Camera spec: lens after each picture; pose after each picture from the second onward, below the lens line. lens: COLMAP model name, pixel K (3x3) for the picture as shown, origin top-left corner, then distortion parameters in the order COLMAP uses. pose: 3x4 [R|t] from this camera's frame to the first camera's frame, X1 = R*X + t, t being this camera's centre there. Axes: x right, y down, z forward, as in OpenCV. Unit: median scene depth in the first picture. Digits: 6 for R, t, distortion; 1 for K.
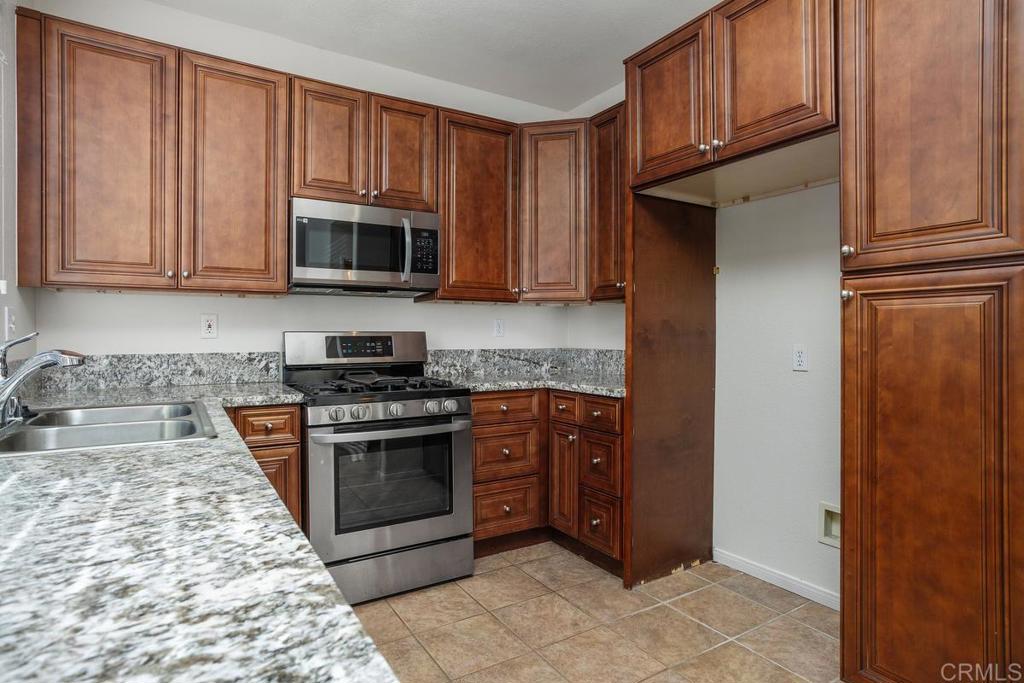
lens RADIAL K [[547.0, 0, 504.0], [0, 547.0, 336.0], [0, 0, 1]] dist [-0.037574, 0.015242]
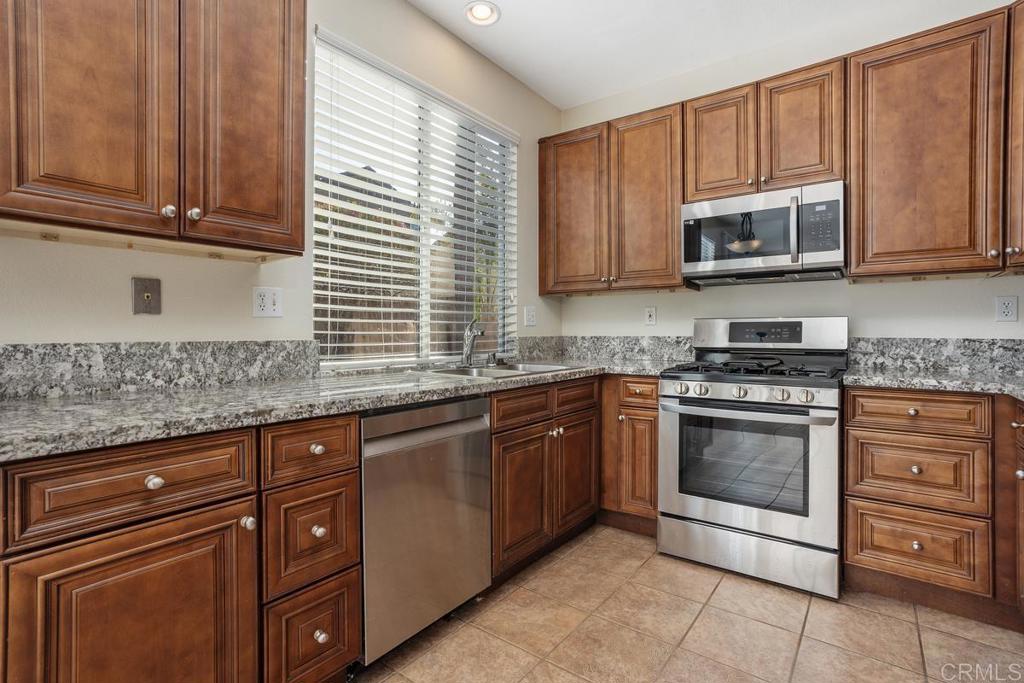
lens RADIAL K [[493.1, 0, 509.0], [0, 493.1, 334.4], [0, 0, 1]] dist [-0.043793, 0.025671]
pose [[0.366290, 0.004788, -0.930488, 0.458782], [-0.002113, 0.999988, 0.004314, 0.023084], [0.930498, 0.000386, 0.366296, 0.249297]]
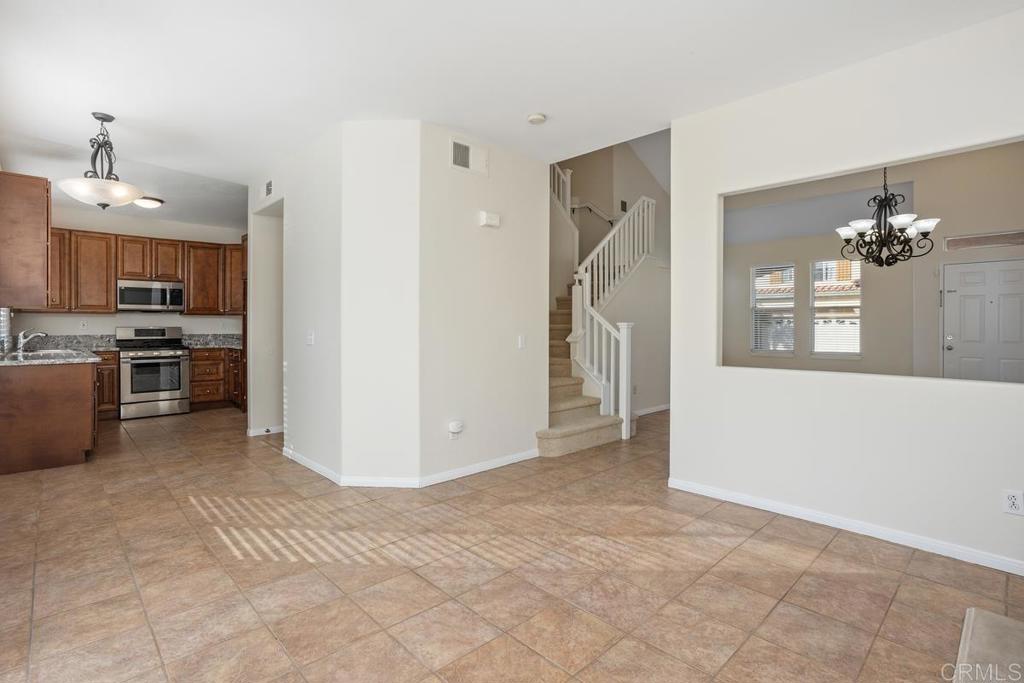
lens RADIAL K [[493.1, 0, 506.8], [0, 493.1, 328.1], [0, 0, 1]] dist [-0.043793, 0.025671]
pose [[0.977914, -0.000303, 0.209007, 1.043598], [-0.000379, 0.999995, 0.003222, -0.011733], [-0.209007, -0.003231, 0.977909, -1.851978]]
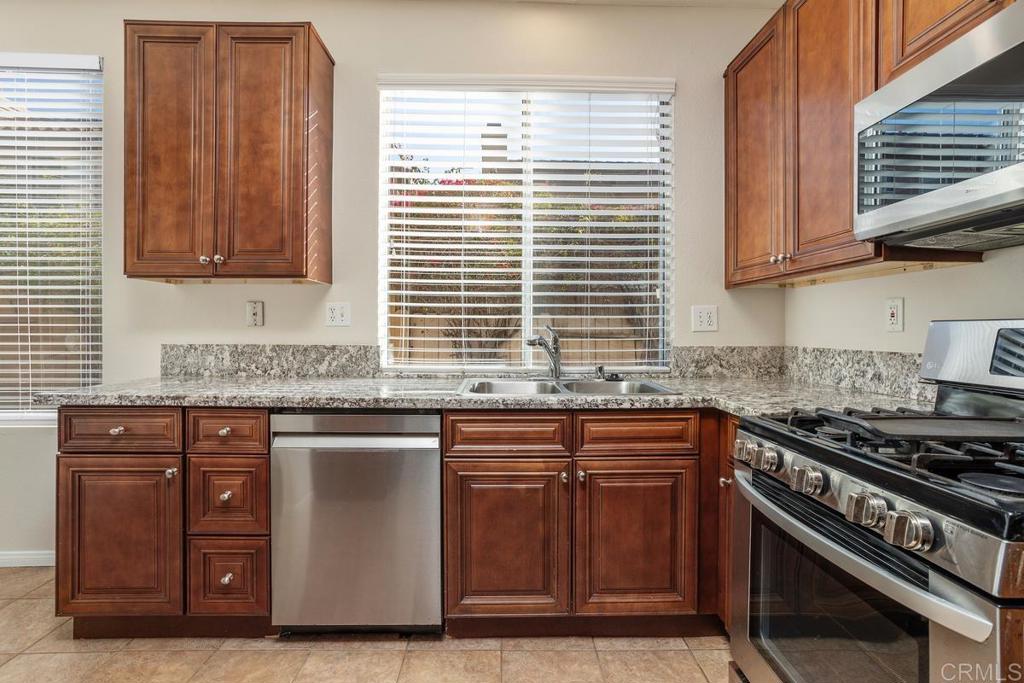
lens RADIAL K [[493.1, 0, 506.5], [0, 493.1, 331.1], [0, 0, 1]] dist [-0.043793, 0.025671]
pose [[-0.505031, 0.000722, -0.863101, 0.284400], [-0.006829, 0.999965, 0.004833, 0.004046], [0.863074, 0.008335, -0.505009, 0.909620]]
